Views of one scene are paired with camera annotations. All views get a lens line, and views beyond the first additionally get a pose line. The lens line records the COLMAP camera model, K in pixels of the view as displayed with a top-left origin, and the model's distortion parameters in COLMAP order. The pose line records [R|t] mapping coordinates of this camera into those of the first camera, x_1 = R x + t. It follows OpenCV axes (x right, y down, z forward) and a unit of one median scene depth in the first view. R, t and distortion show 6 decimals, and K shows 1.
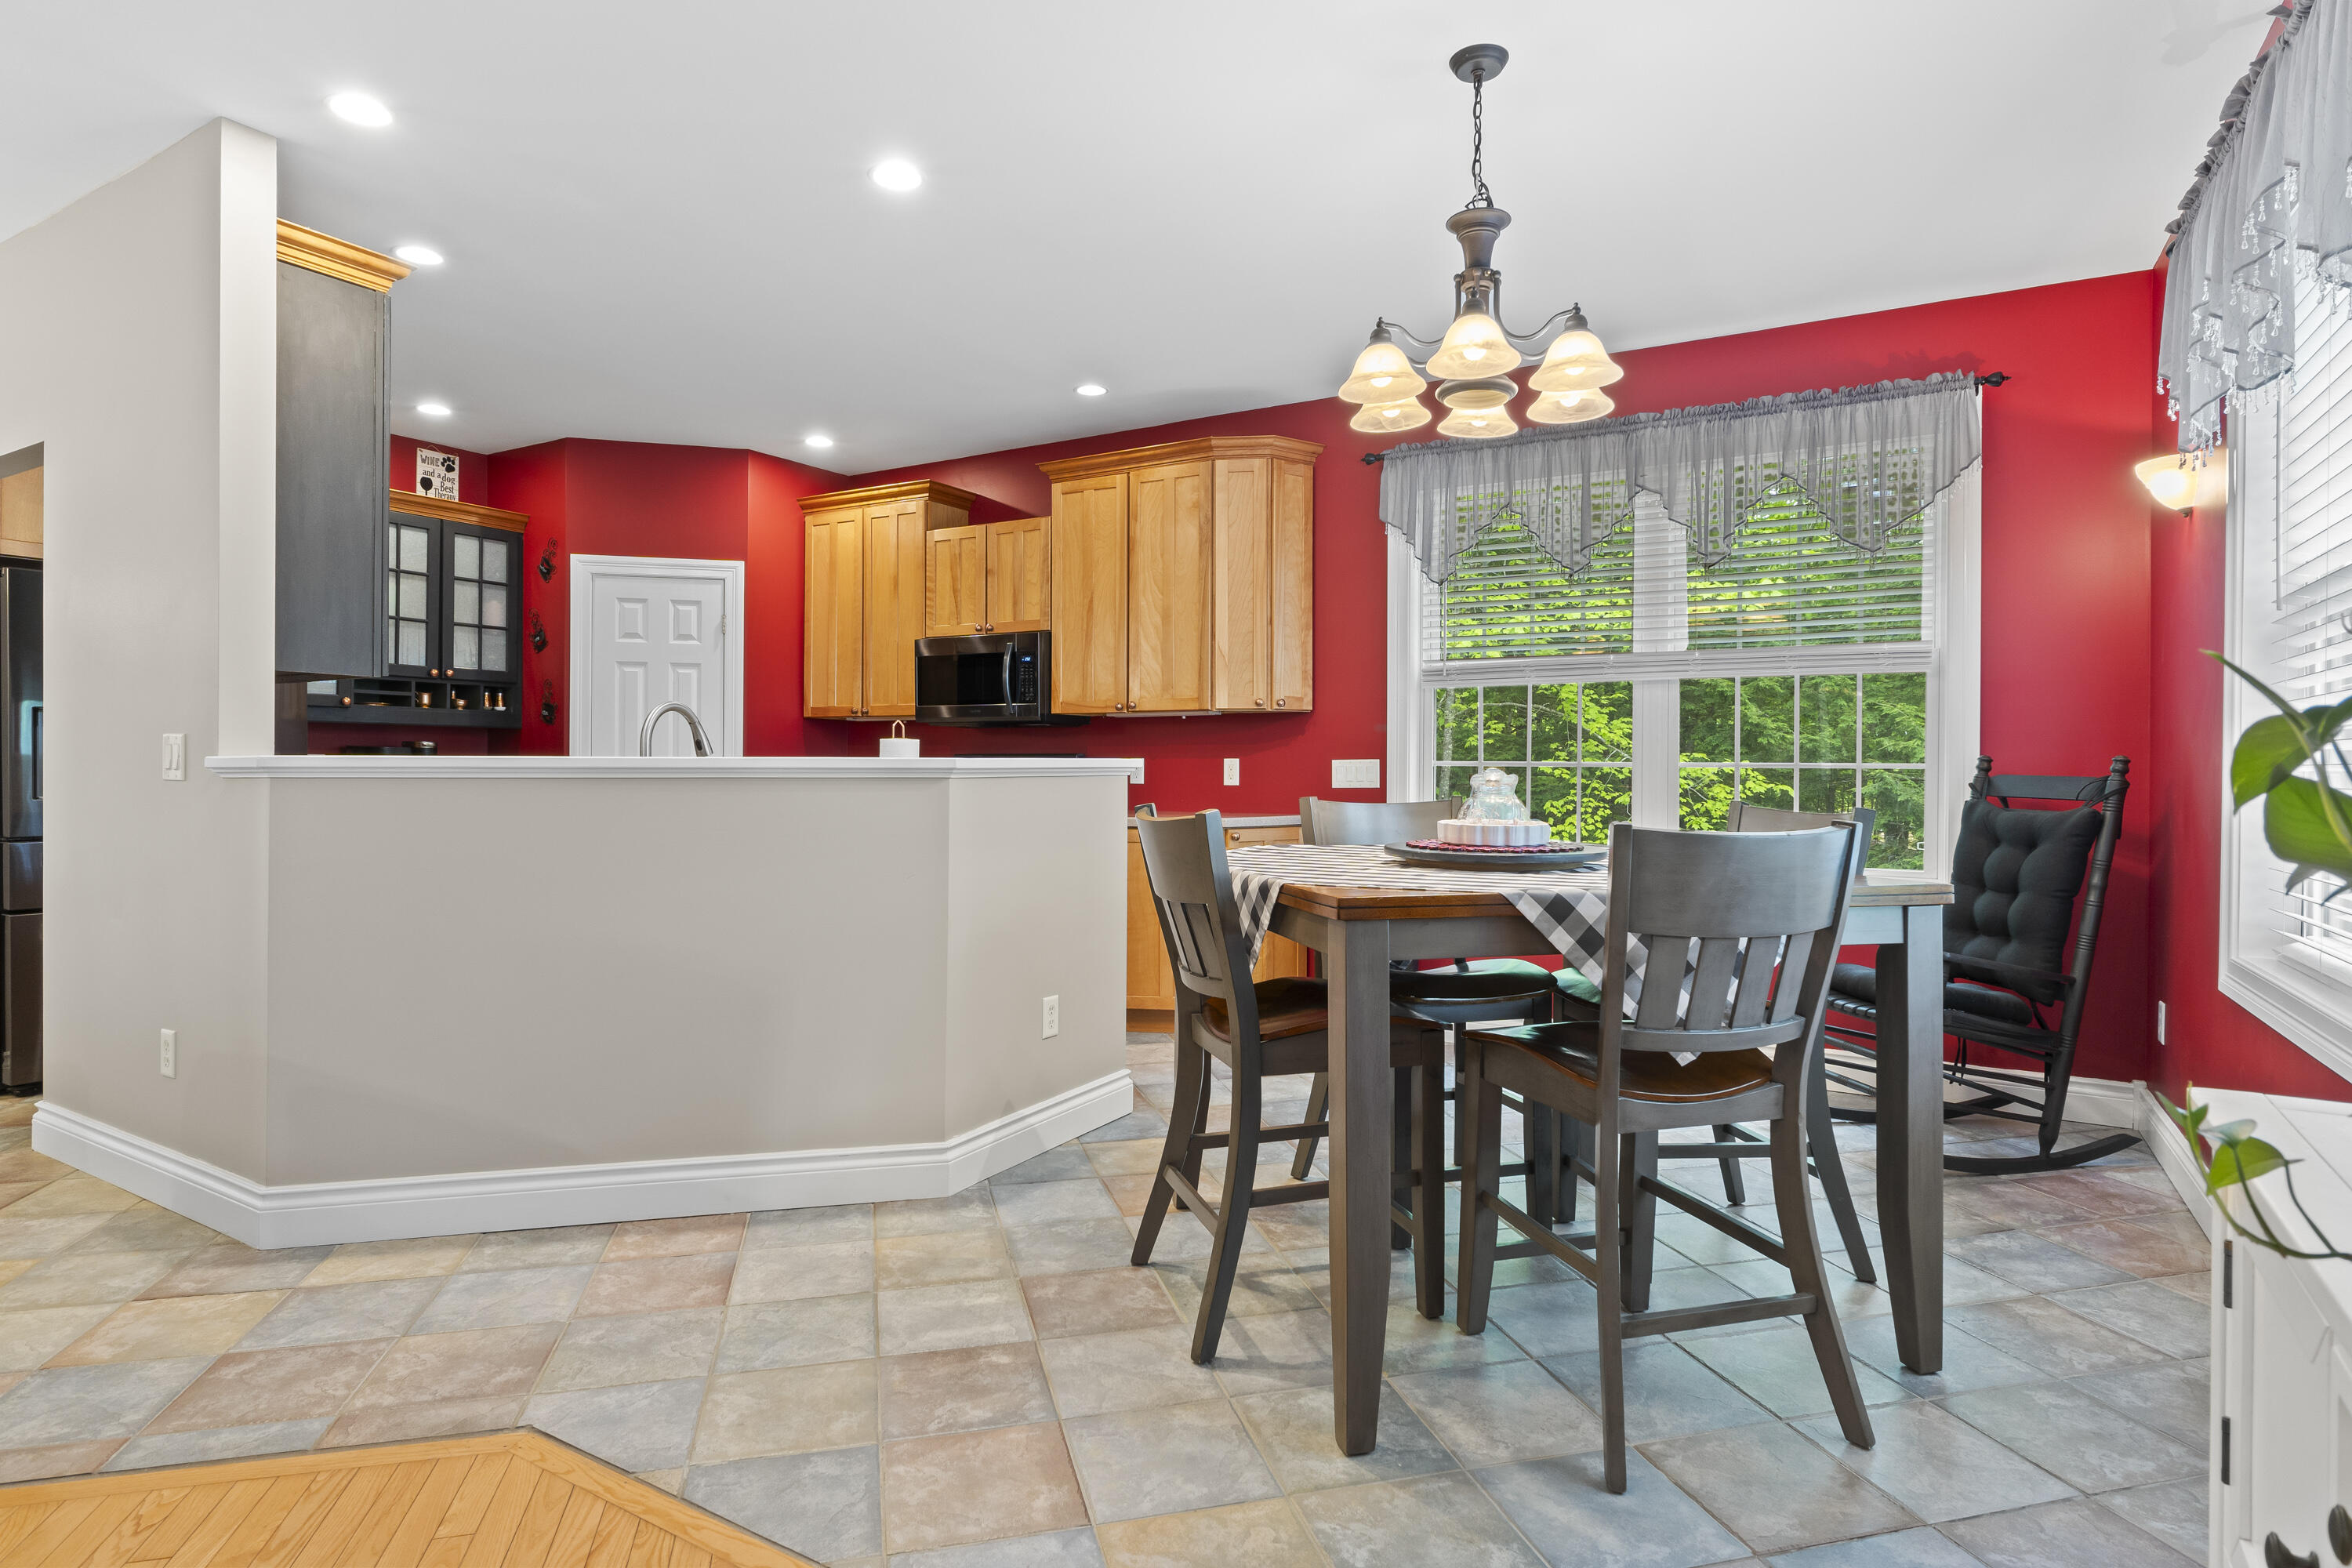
lens RADIAL K [[1245.3, 0, 1157.9], [0, 1245.3, 773.0], [0, 0, 1]] dist [-0.000883, -0.000324]
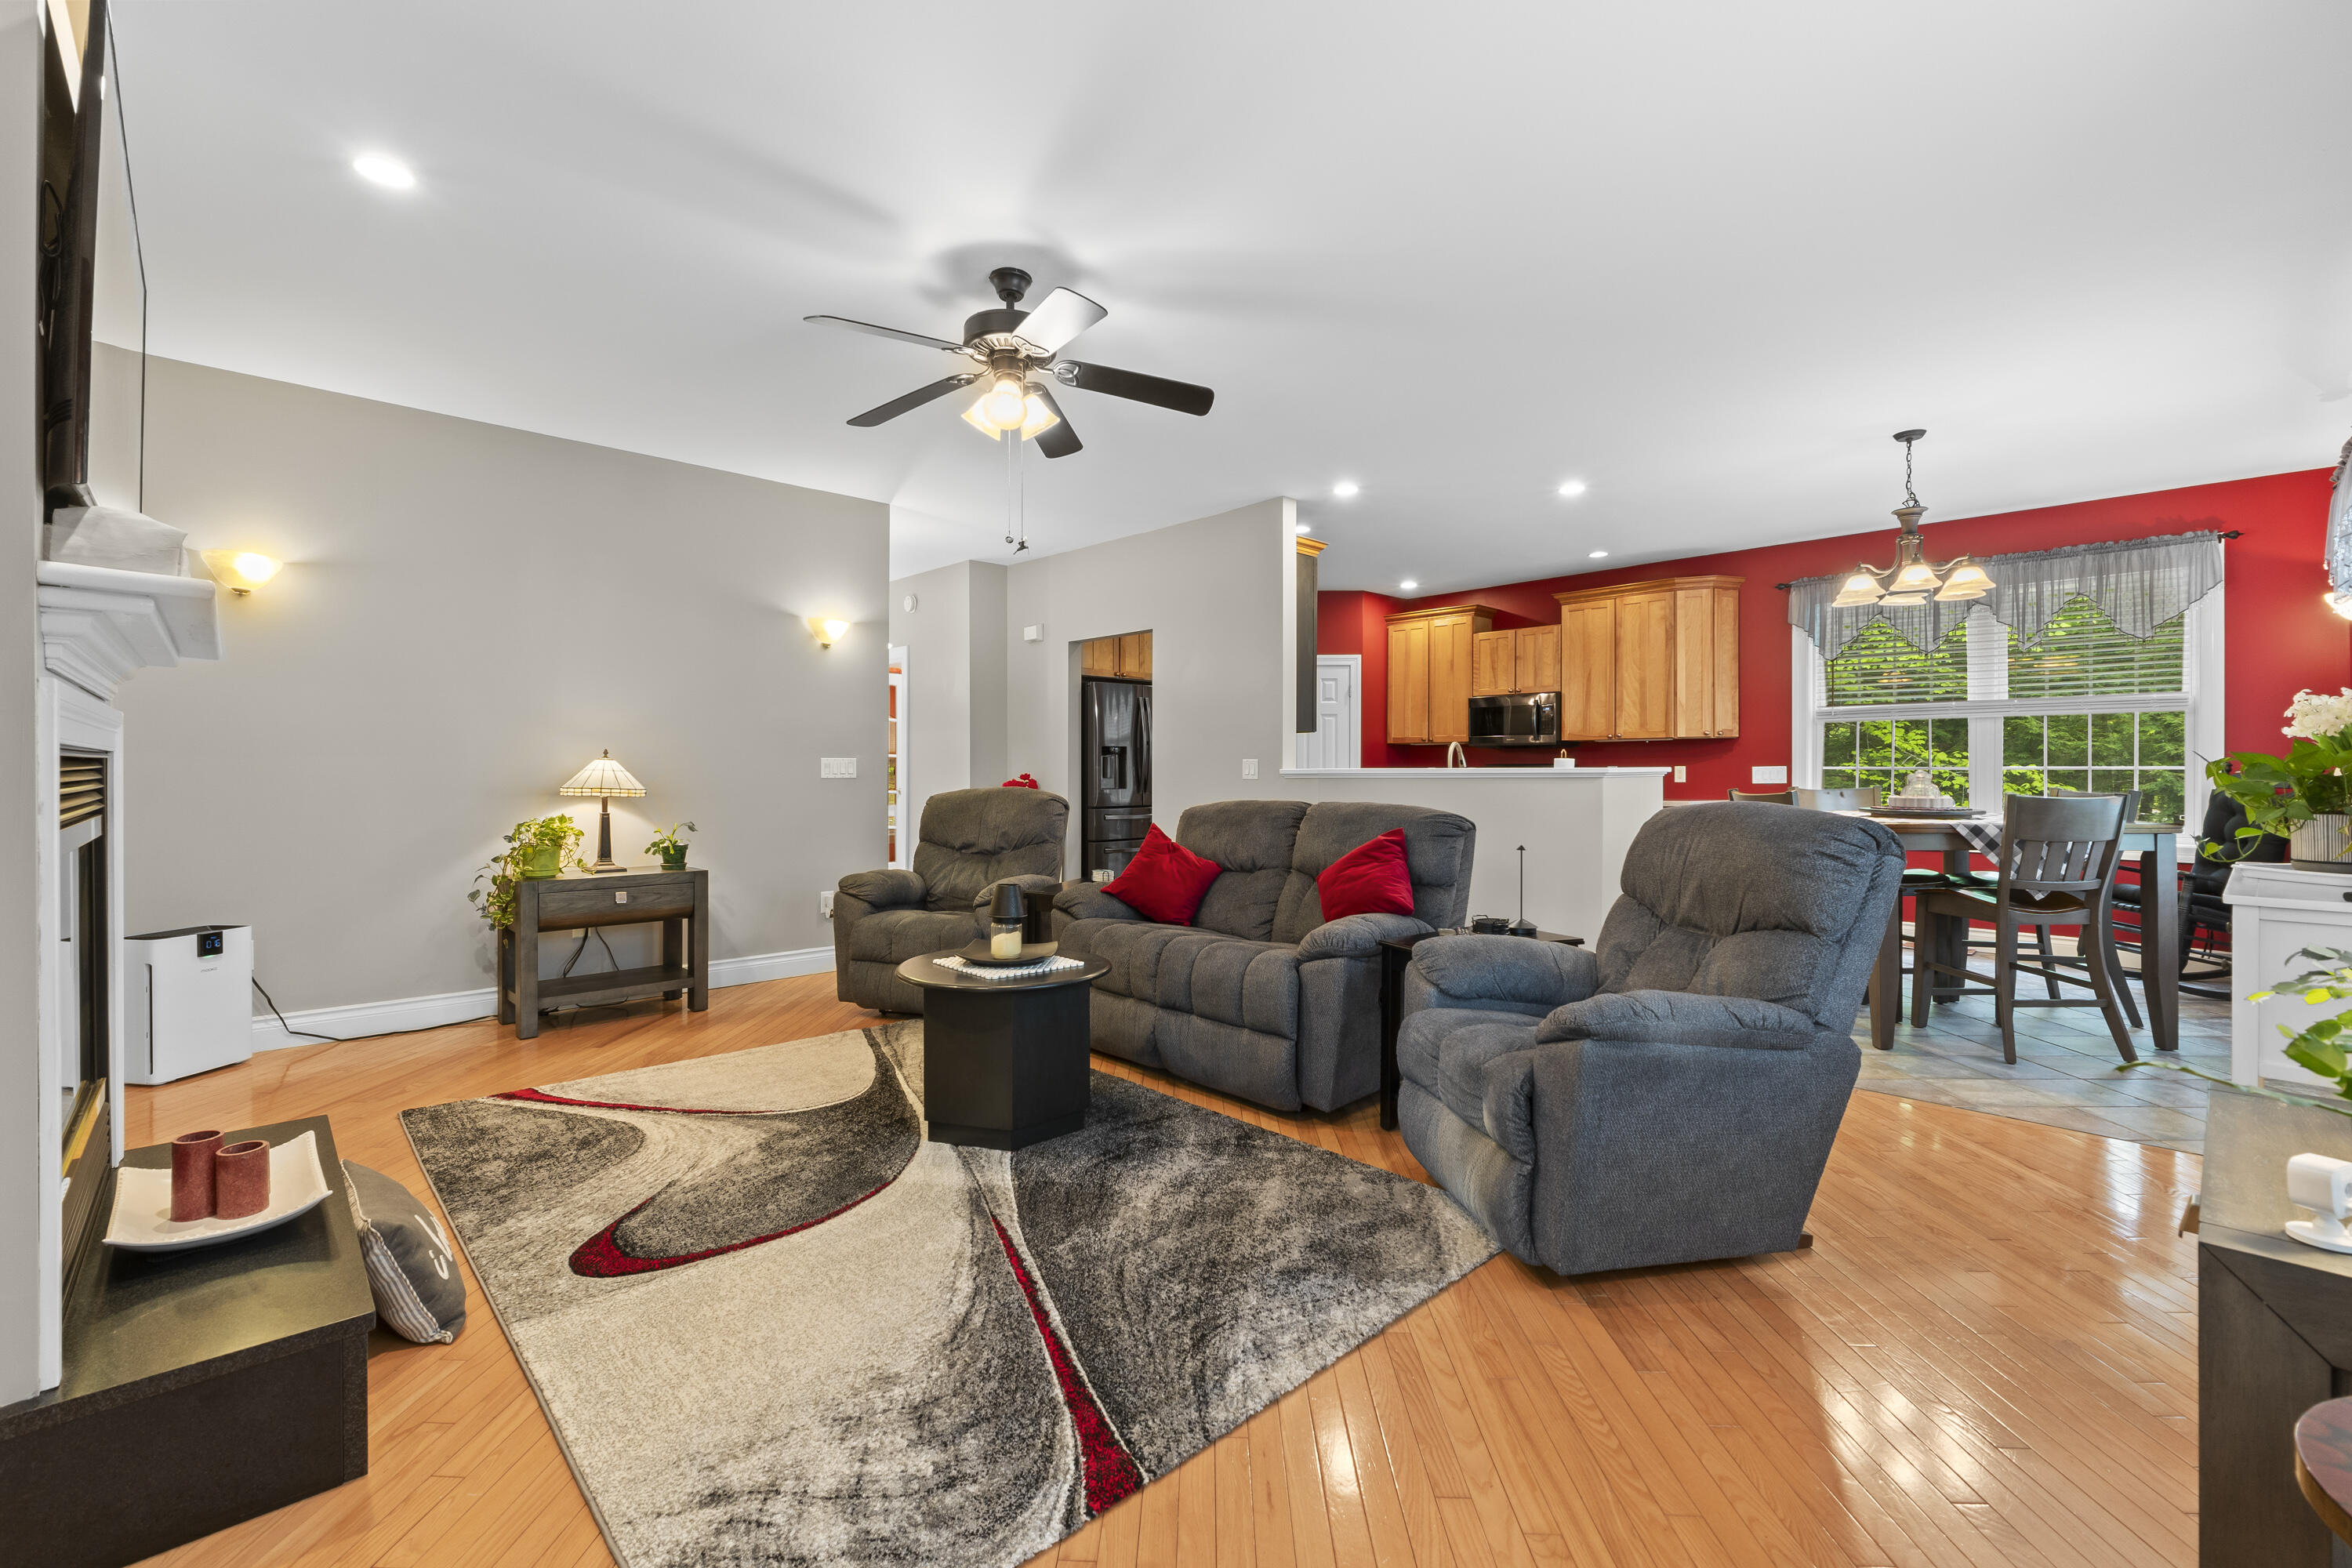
lens RADIAL K [[998.5, 0, 1162.0], [0, 998.5, 774.8], [0, 0, 1]] dist [-0.008588, 0.000847]
pose [[0.963586, -0.003134, -0.267379, -0.268922], [0.002629, 0.999994, -0.002247, 0.000892], [0.267385, 0.001463, 0.963589, -0.499754]]
